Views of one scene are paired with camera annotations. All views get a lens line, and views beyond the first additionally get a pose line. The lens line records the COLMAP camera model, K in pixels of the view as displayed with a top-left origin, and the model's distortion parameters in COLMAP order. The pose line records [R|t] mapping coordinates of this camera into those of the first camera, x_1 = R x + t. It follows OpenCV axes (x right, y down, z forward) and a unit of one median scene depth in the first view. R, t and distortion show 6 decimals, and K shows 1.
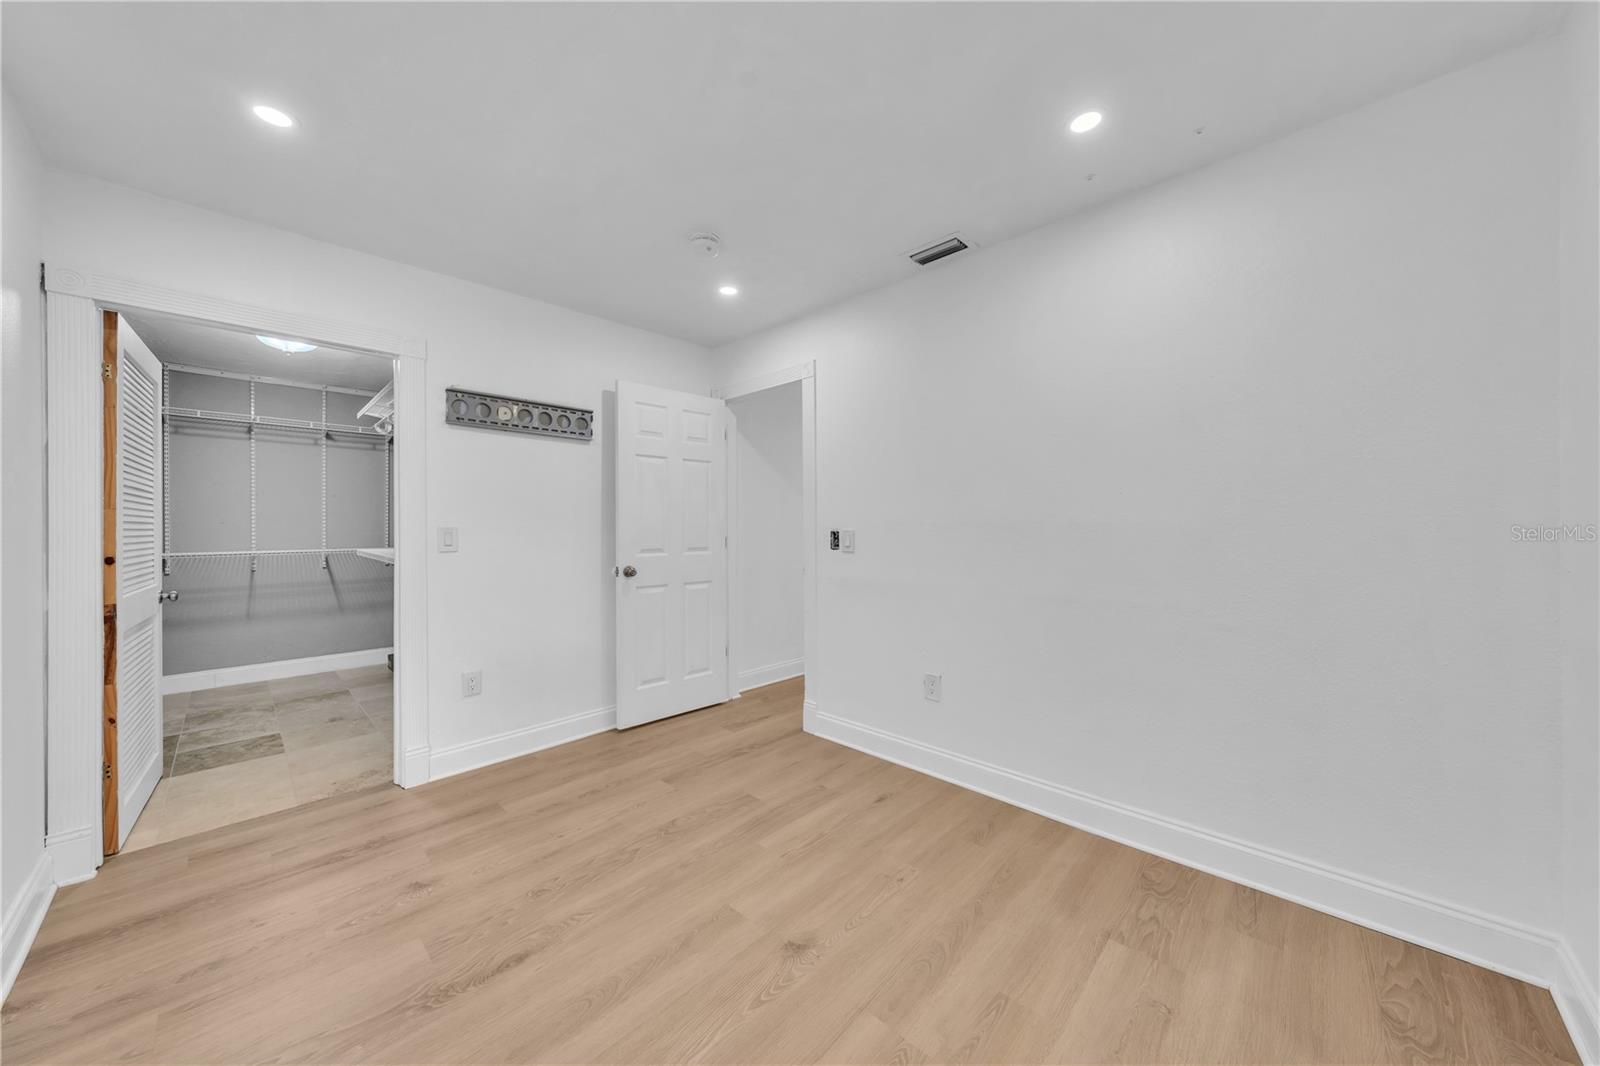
lens RADIAL K [[556.2, 0, 801.1], [0, 556.2, 528.6], [0, 0, 1]] dist [-0.000240, -0.000059]
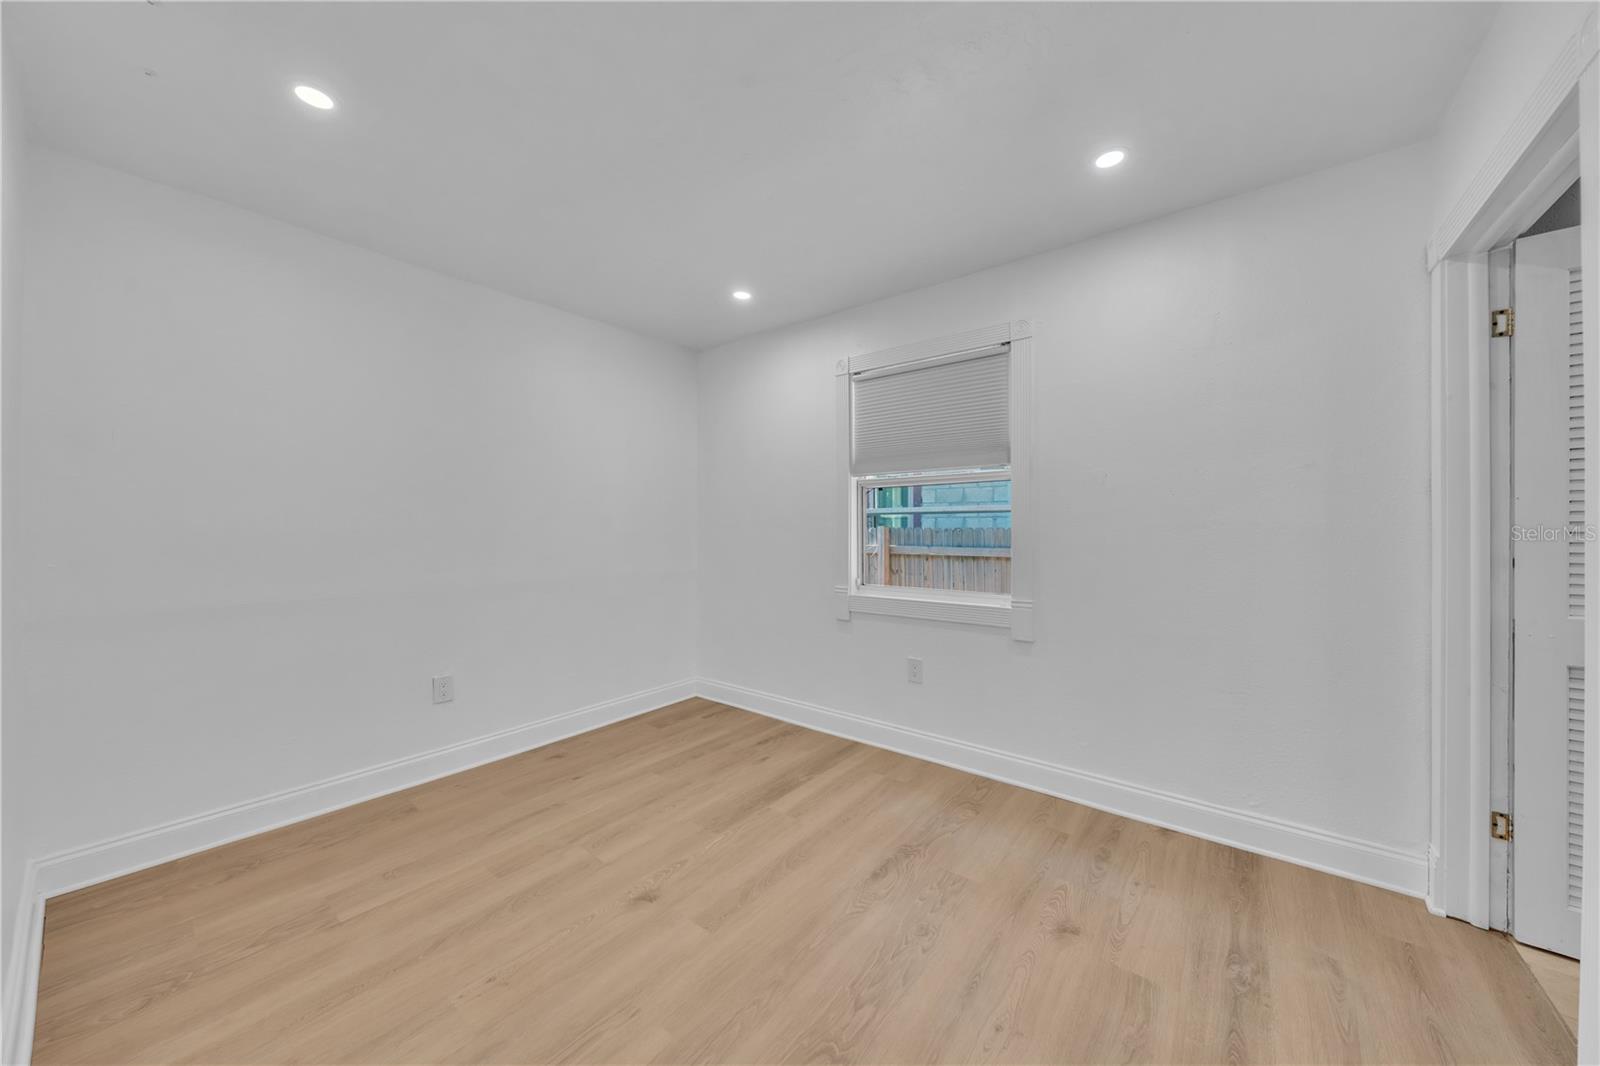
lens RADIAL K [[556.2, 0, 801.1], [0, 556.2, 528.6], [0, 0, 1]] dist [-0.000240, -0.000059]
pose [[-0.995156, 0.010339, -0.097767, -0.208313], [0.010099, 0.999945, 0.002947, -0.002357], [0.097792, 0.001945, -0.995205, 2.044570]]
